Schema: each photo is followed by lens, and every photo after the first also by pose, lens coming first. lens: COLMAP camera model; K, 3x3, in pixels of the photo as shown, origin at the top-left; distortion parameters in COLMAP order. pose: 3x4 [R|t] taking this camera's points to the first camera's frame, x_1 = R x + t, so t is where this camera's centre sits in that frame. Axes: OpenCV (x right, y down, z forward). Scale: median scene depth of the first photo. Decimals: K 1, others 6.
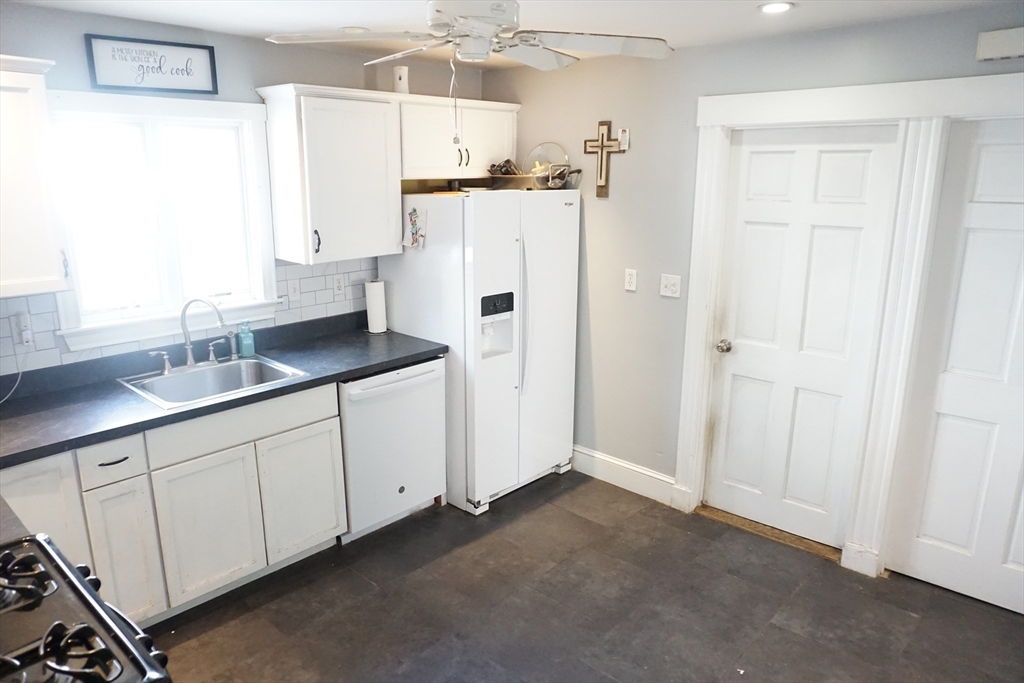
lens RADIAL K [[681.7, 0, 515.8], [0, 681.7, 335.3], [0, 0, 1]] dist [-0.049949, 0.030228]
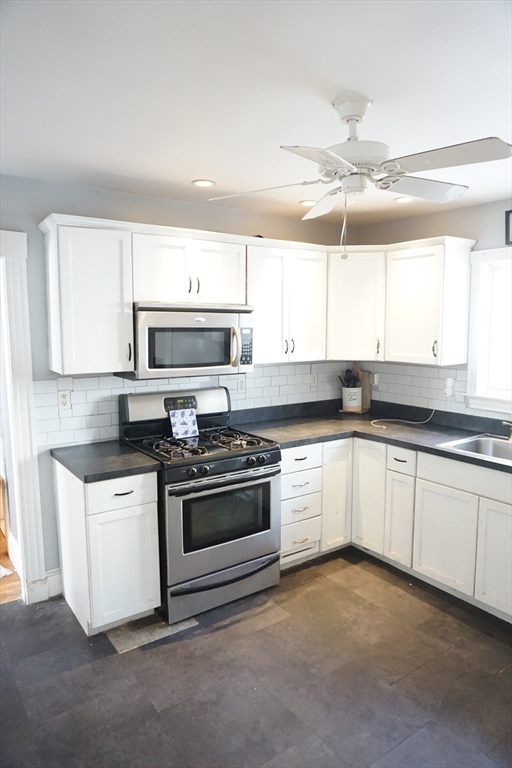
lens RADIAL K [[511.3, 0, 256.6], [0, 511.3, 380.9], [0, 0, 1]] dist [-0.049949, 0.030228]
pose [[-0.218027, 0.106067, -0.970162, 0.569600], [-0.232269, 0.959874, 0.157140, -0.099730], [0.947900, 0.259600, -0.184643, 0.646899]]
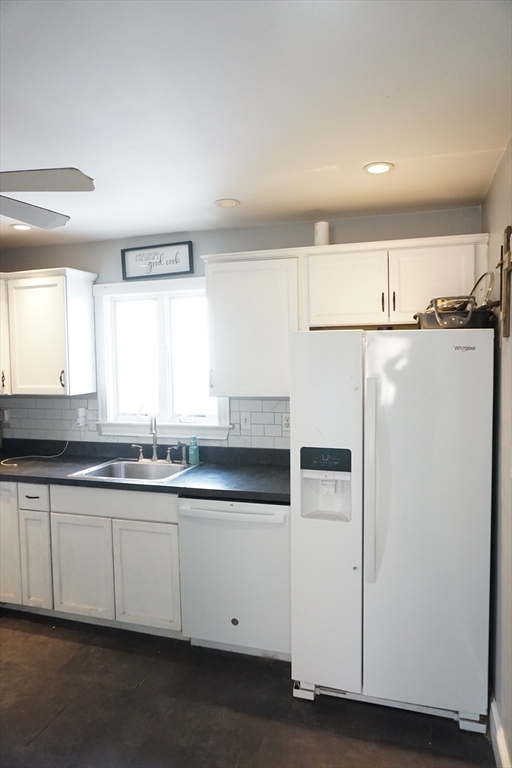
lens RADIAL K [[511.3, 0, 257.6], [0, 511.3, 378.9], [0, 0, 1]] dist [-0.049949, 0.030228]
pose [[0.422401, 0.024874, -0.906068, 0.577672], [-0.198910, 0.977801, -0.065887, -0.094745], [0.884314, 0.208056, 0.417972, 0.702720]]
